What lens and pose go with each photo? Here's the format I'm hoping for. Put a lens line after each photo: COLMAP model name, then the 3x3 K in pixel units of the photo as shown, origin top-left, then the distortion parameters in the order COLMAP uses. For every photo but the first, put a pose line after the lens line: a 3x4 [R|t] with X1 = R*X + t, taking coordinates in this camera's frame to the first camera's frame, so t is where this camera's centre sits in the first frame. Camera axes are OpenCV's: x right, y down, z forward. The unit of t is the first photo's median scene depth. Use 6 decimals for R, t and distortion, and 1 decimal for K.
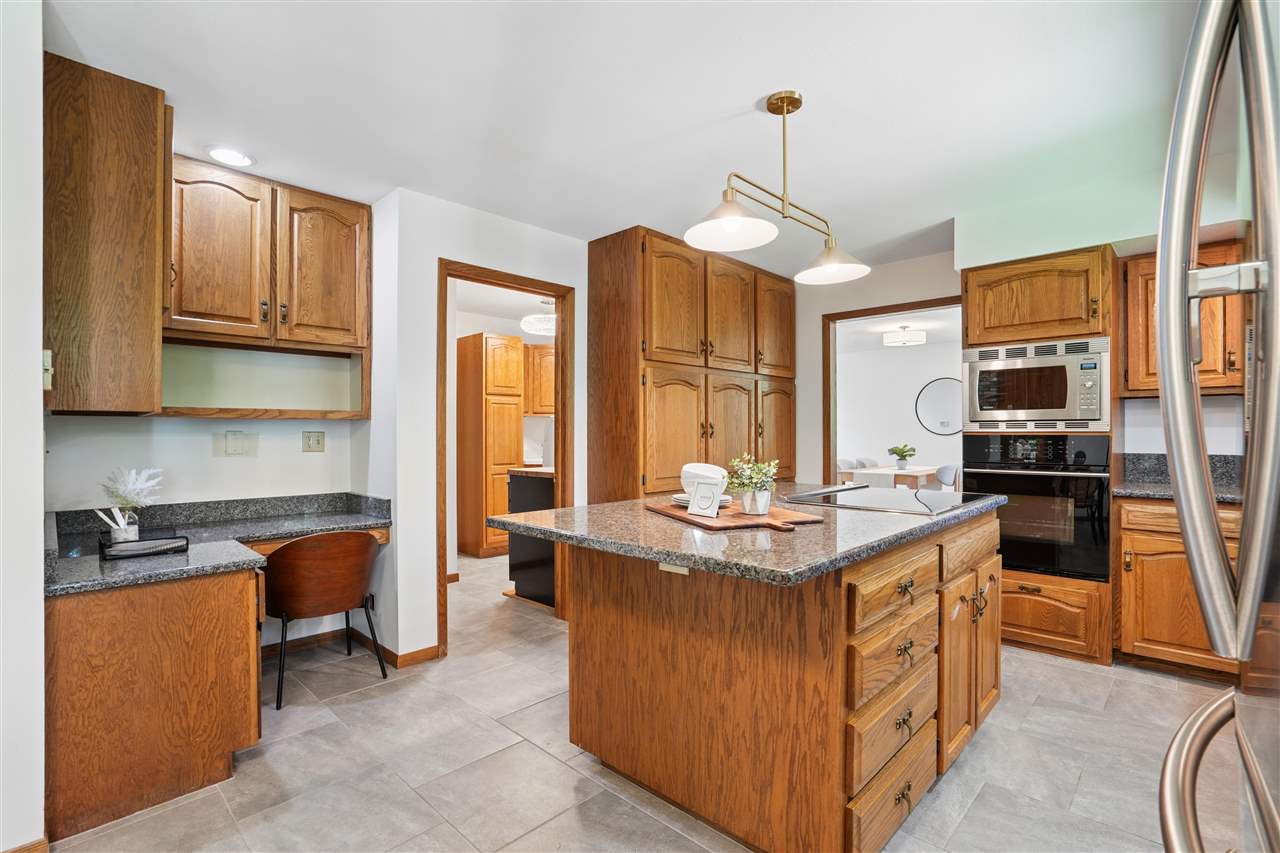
lens RADIAL K [[585.0, 0, 641.5], [0, 585.0, 433.6], [0, 0, 1]] dist [-0.020288, 0.001306]
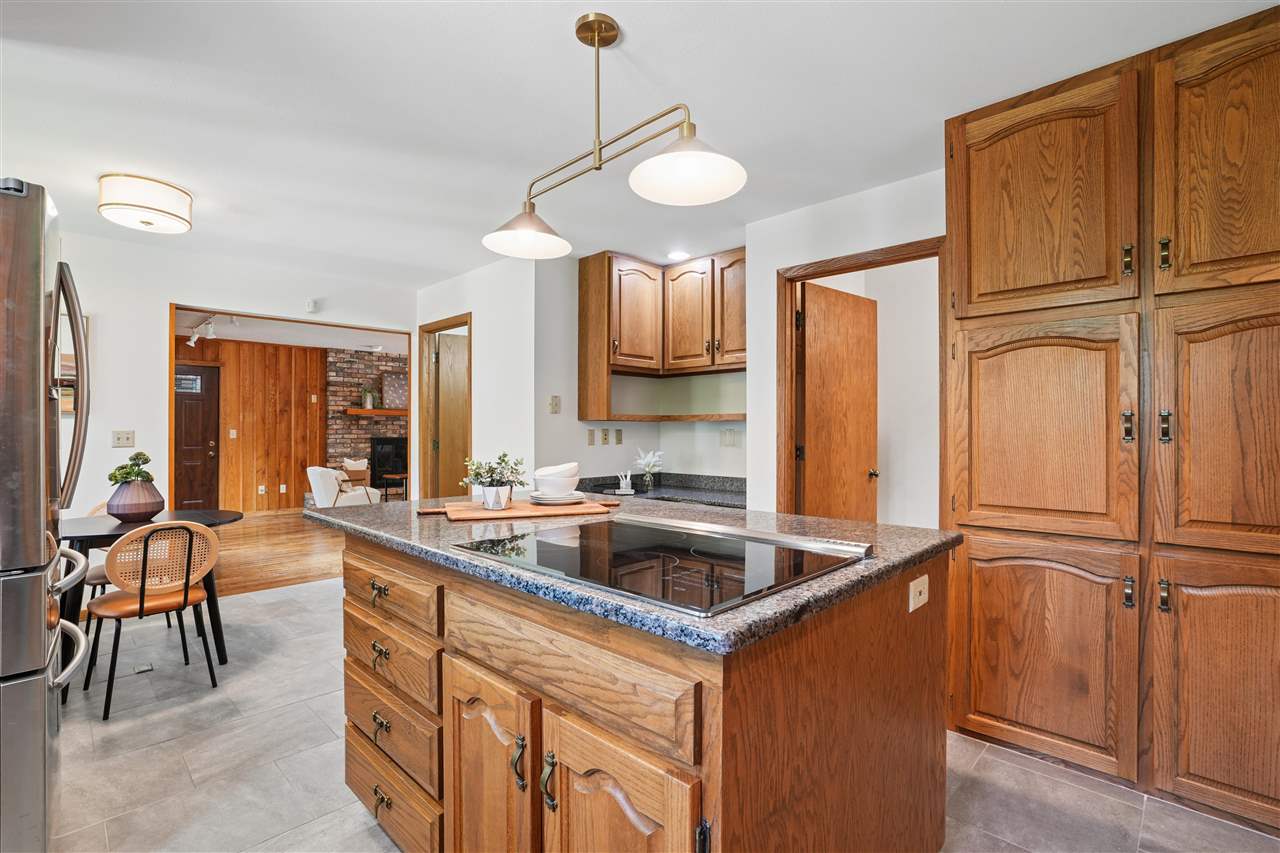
lens RADIAL K [[585.0, 0, 641.0], [0, 585.0, 428.0], [0, 0, 1]] dist [-0.020288, 0.001306]
pose [[0.024882, -0.002185, -0.999688, 0.786384], [0.004711, 0.999987, -0.002069, -0.006256], [0.999679, -0.004658, 0.024892, 0.769794]]
